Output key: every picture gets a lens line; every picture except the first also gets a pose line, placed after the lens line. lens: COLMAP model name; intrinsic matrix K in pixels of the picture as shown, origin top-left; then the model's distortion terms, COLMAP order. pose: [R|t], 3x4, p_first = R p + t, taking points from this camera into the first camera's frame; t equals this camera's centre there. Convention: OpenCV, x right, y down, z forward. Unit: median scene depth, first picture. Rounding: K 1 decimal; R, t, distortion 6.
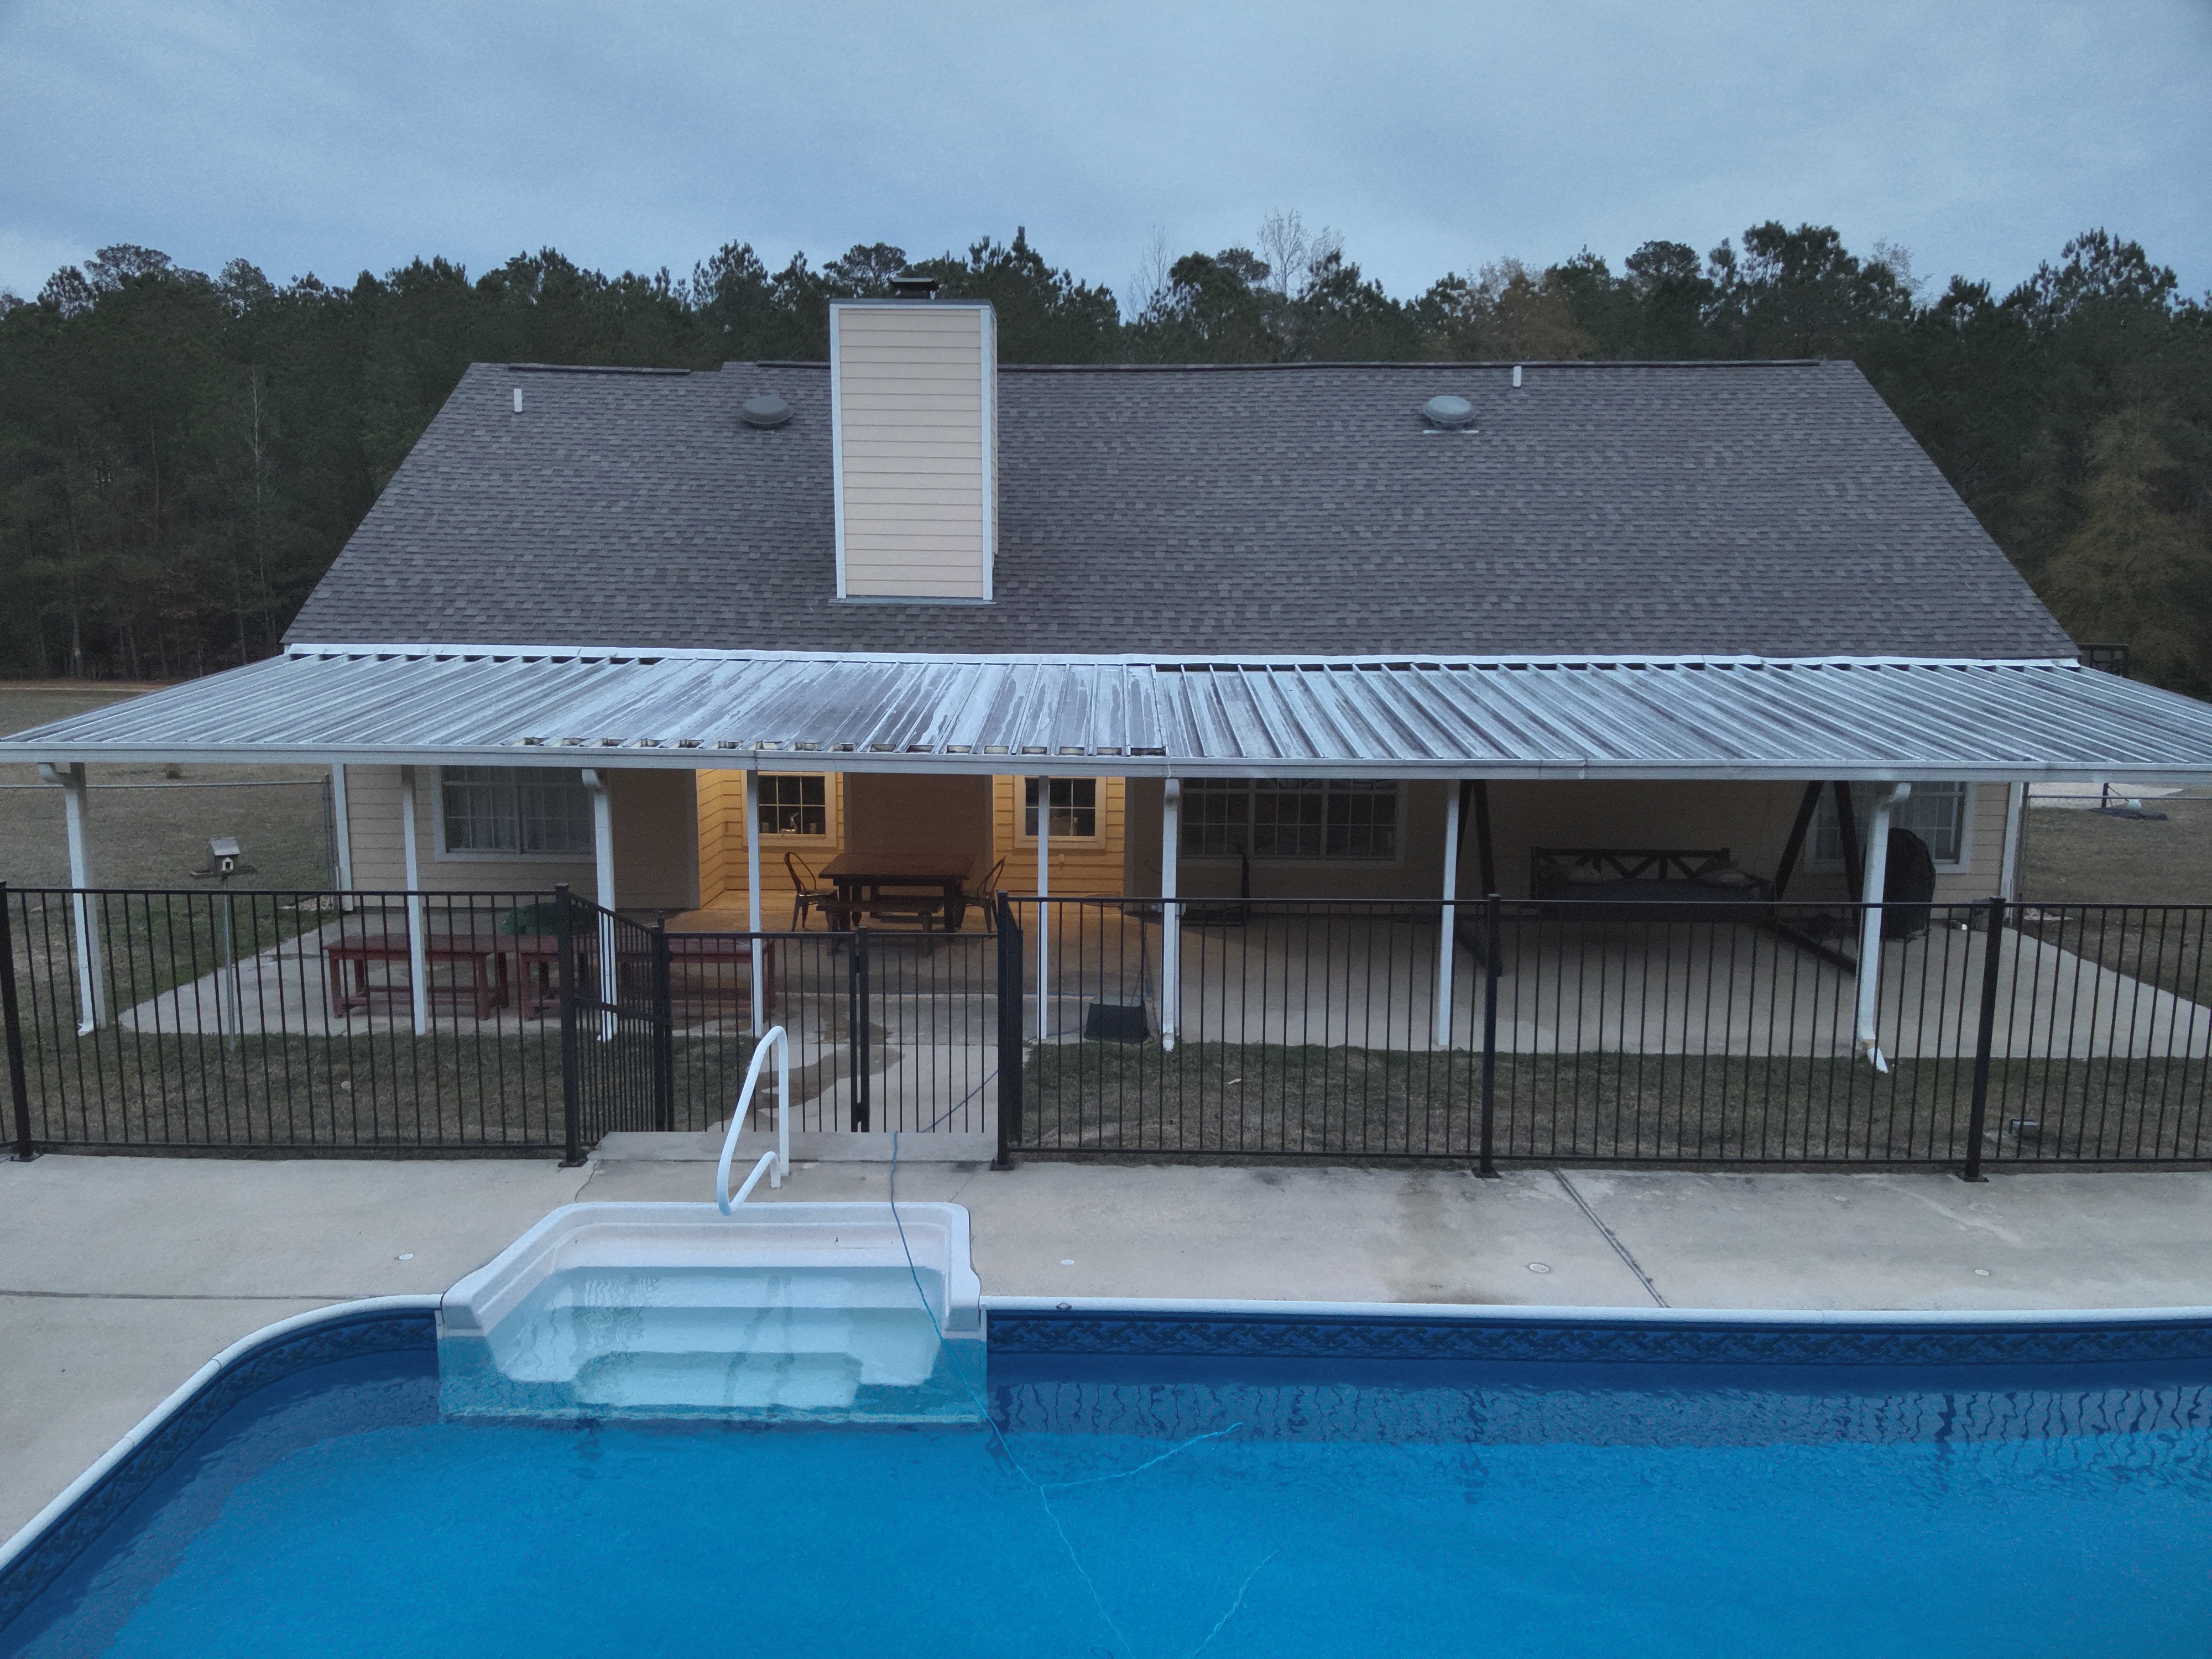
lens RADIAL K [[1582.2, 0, 1091.6], [0, 1582.2, 839.1], [0, 0, 1]] dist [0.184714, -0.385740]
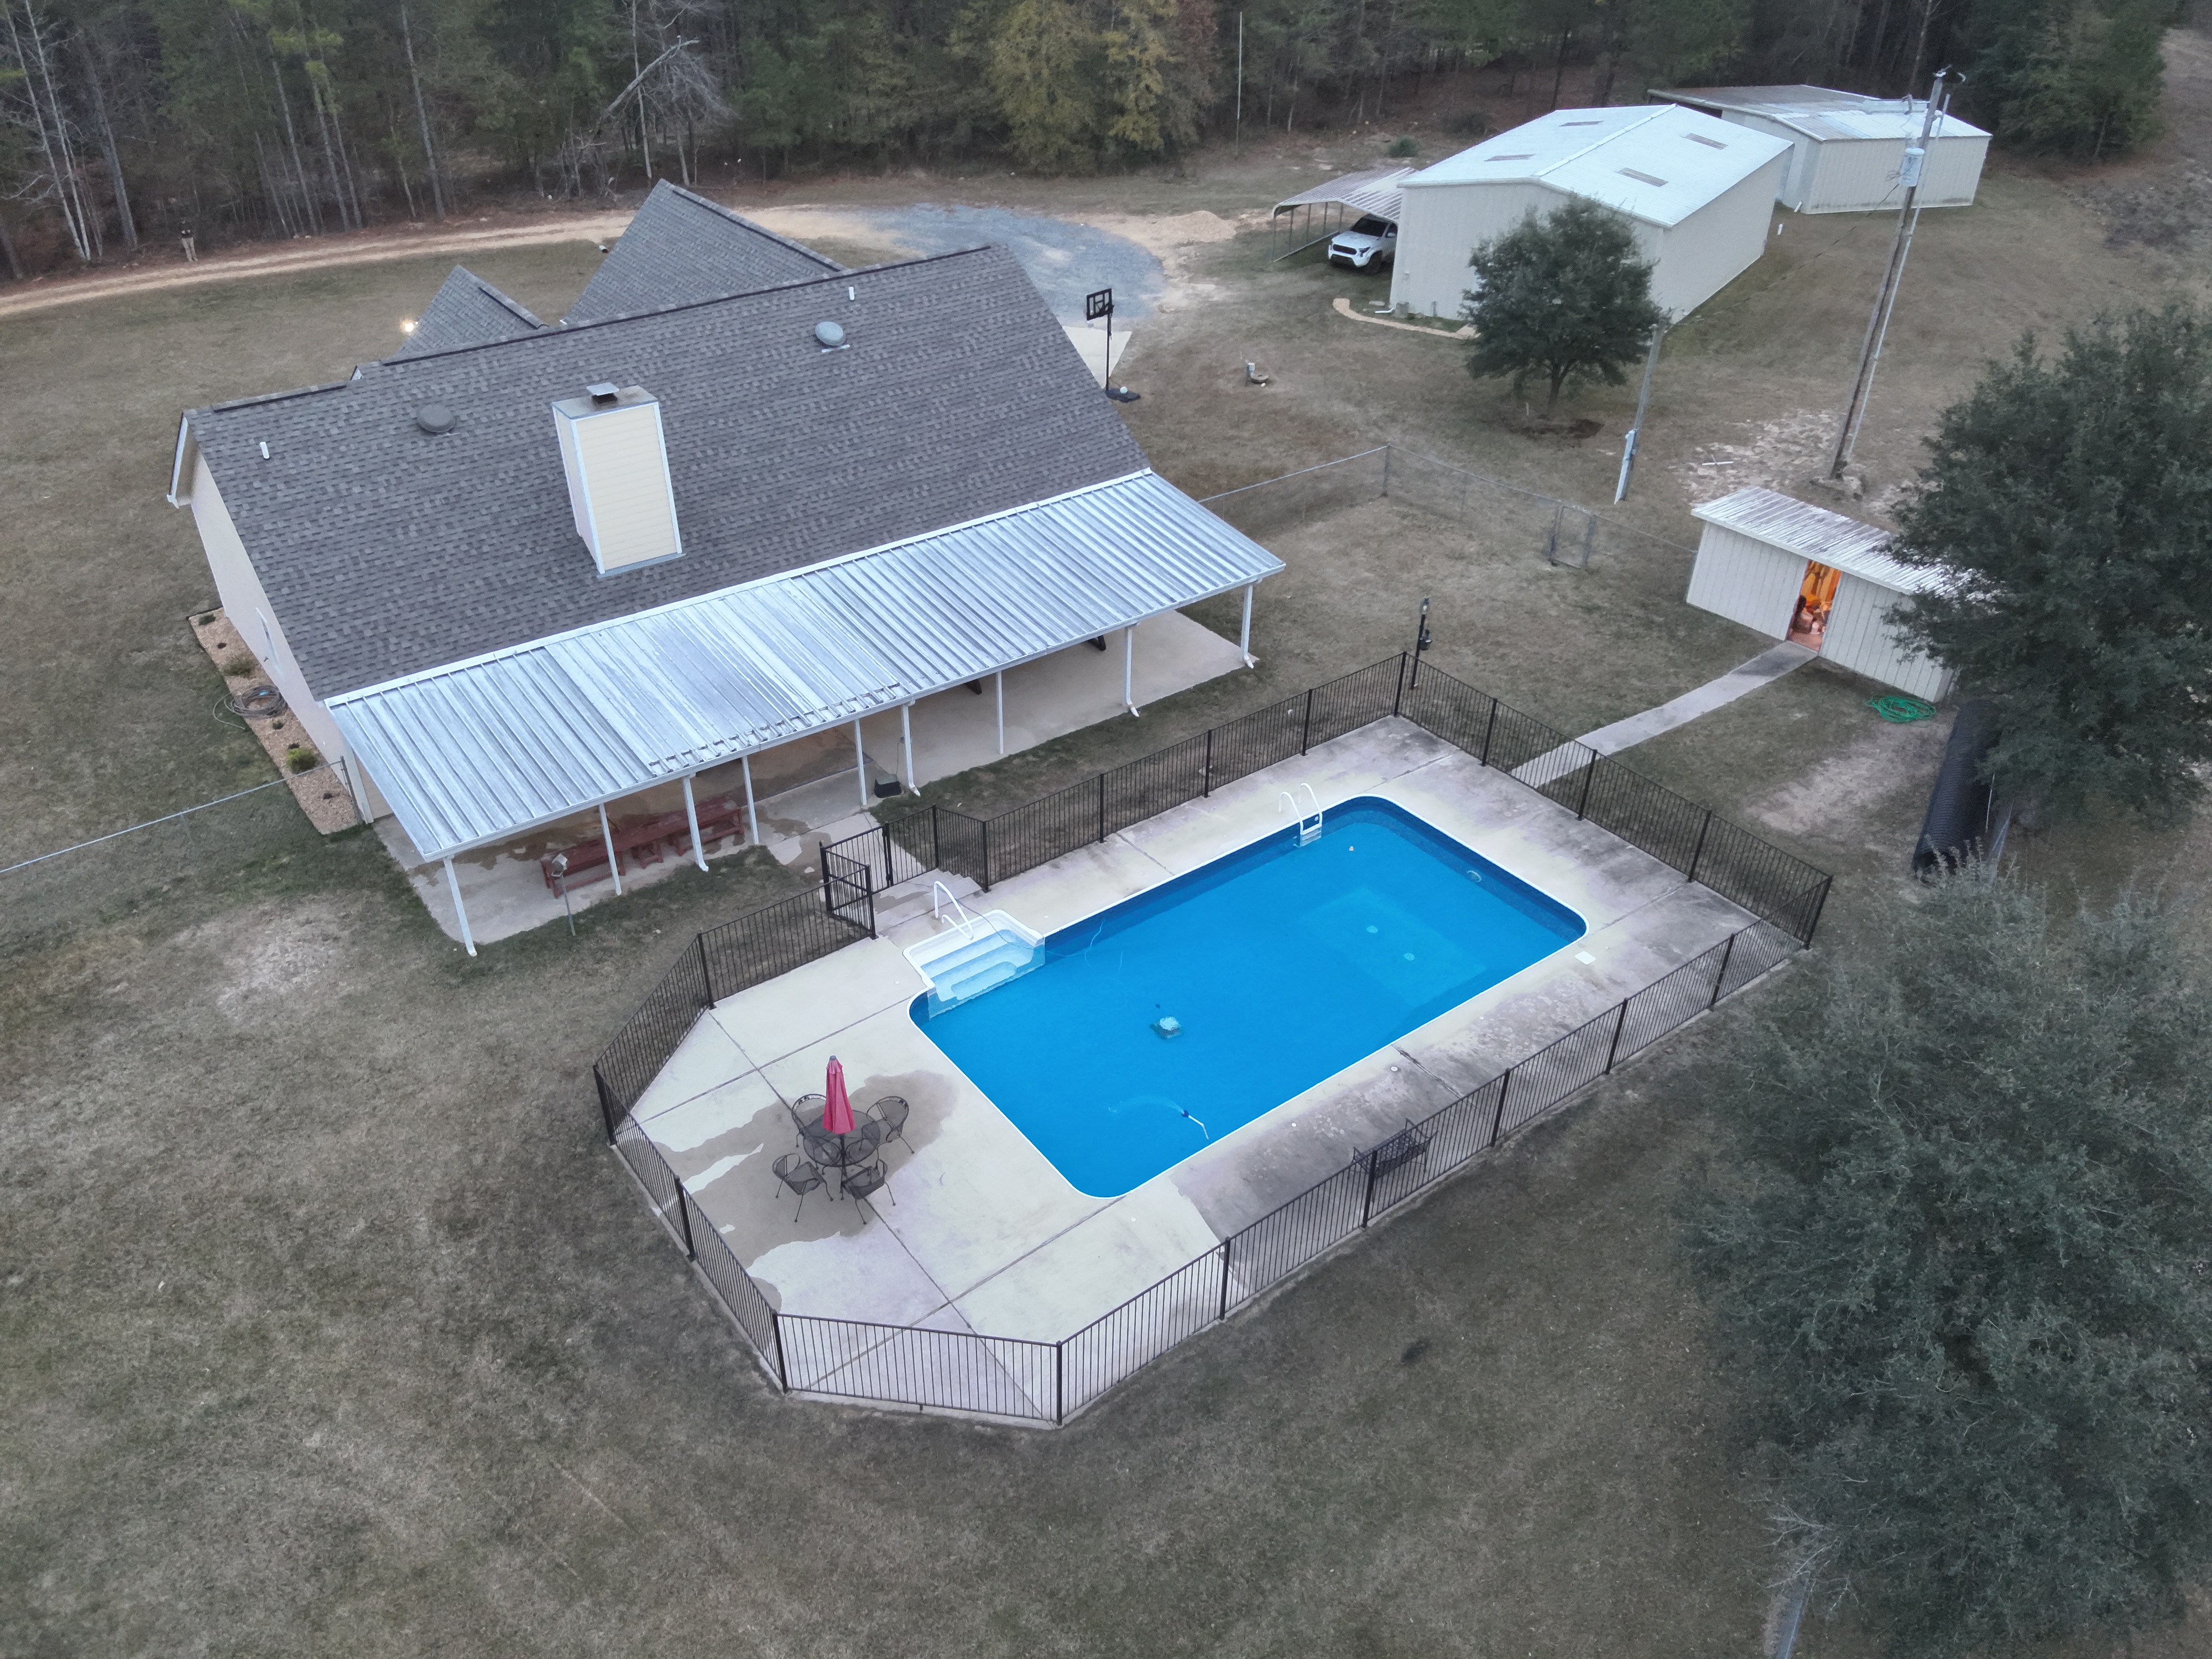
lens RADIAL K [[1582.2, 0, 1091.6], [0, 1582.2, 839.1], [0, 0, 1]] dist [0.184714, -0.385740]
pose [[0.786346, -0.353405, 0.506720, -1.041513], [0.081966, 0.872649, 0.481420, -0.998511], [-0.612325, -0.337029, 0.715171, -0.991891]]
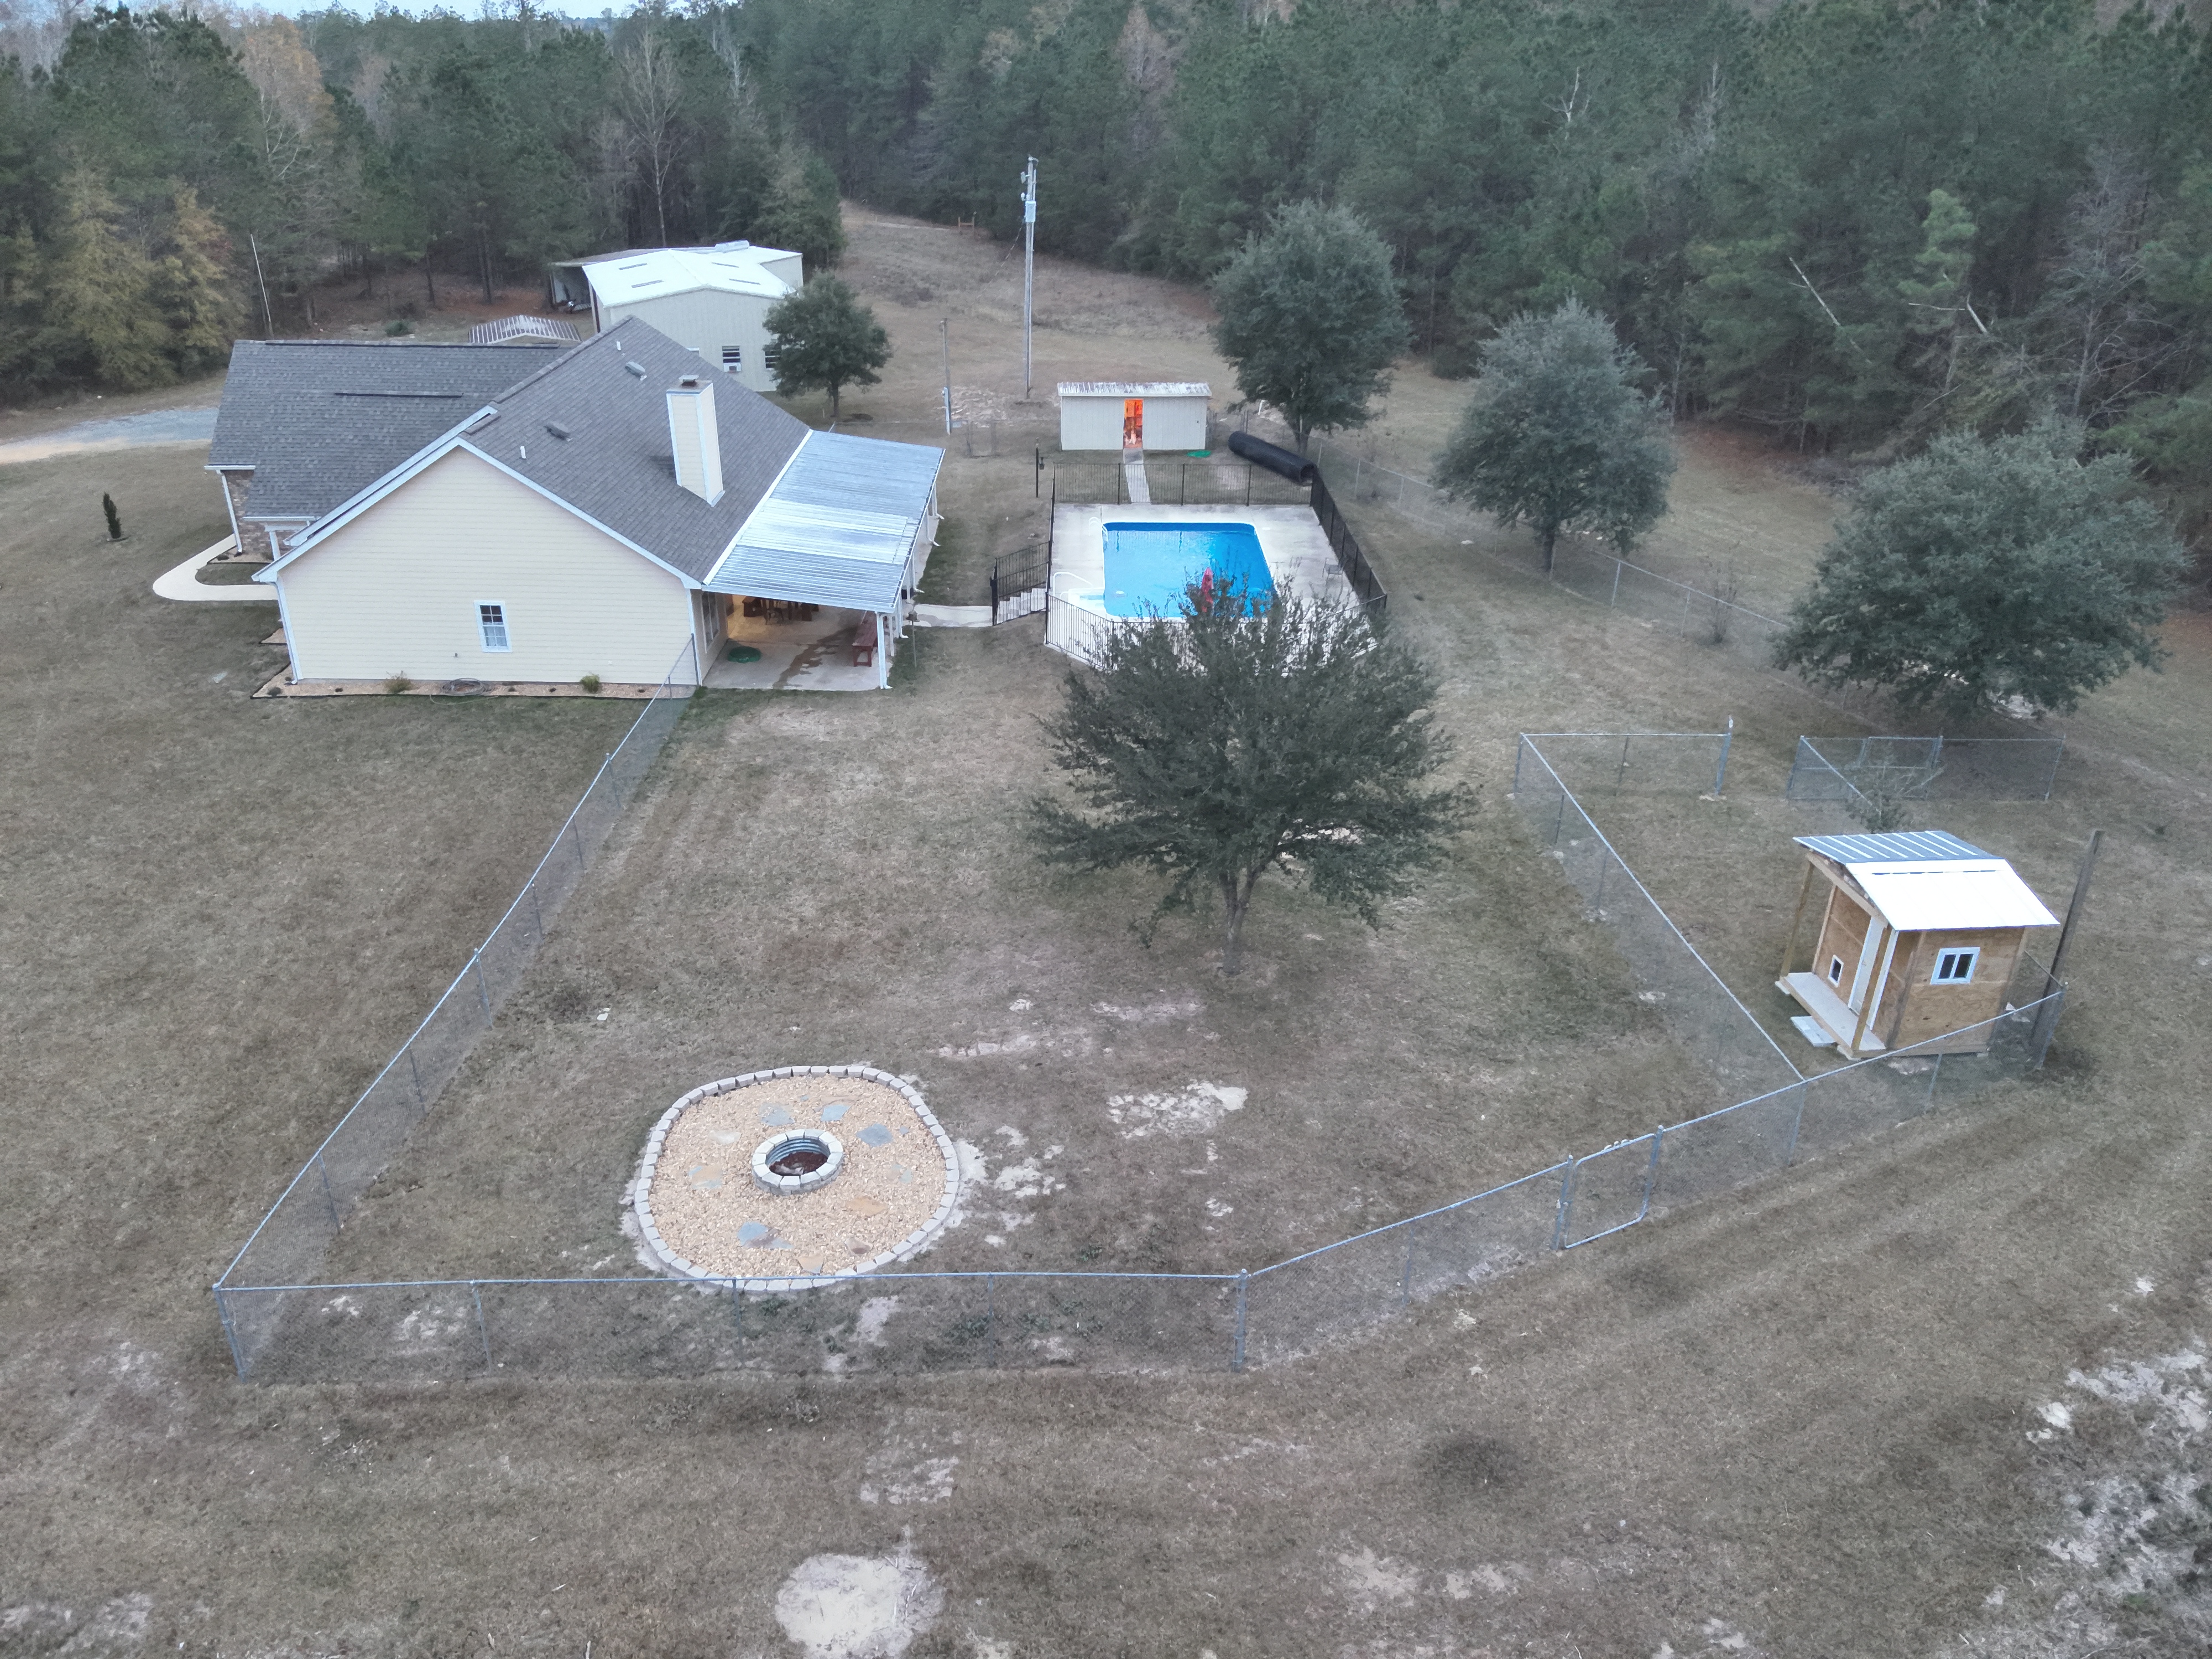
lens RADIAL K [[1582.2, 0, 1091.6], [0, 1582.2, 839.1], [0, 0, 1]] dist [0.184714, -0.385740]
pose [[-0.028760, -0.447145, 0.893999, -3.883489], [0.120822, 0.886256, 0.447159, -1.074355], [-0.992258, 0.120875, 0.028536, 0.538594]]
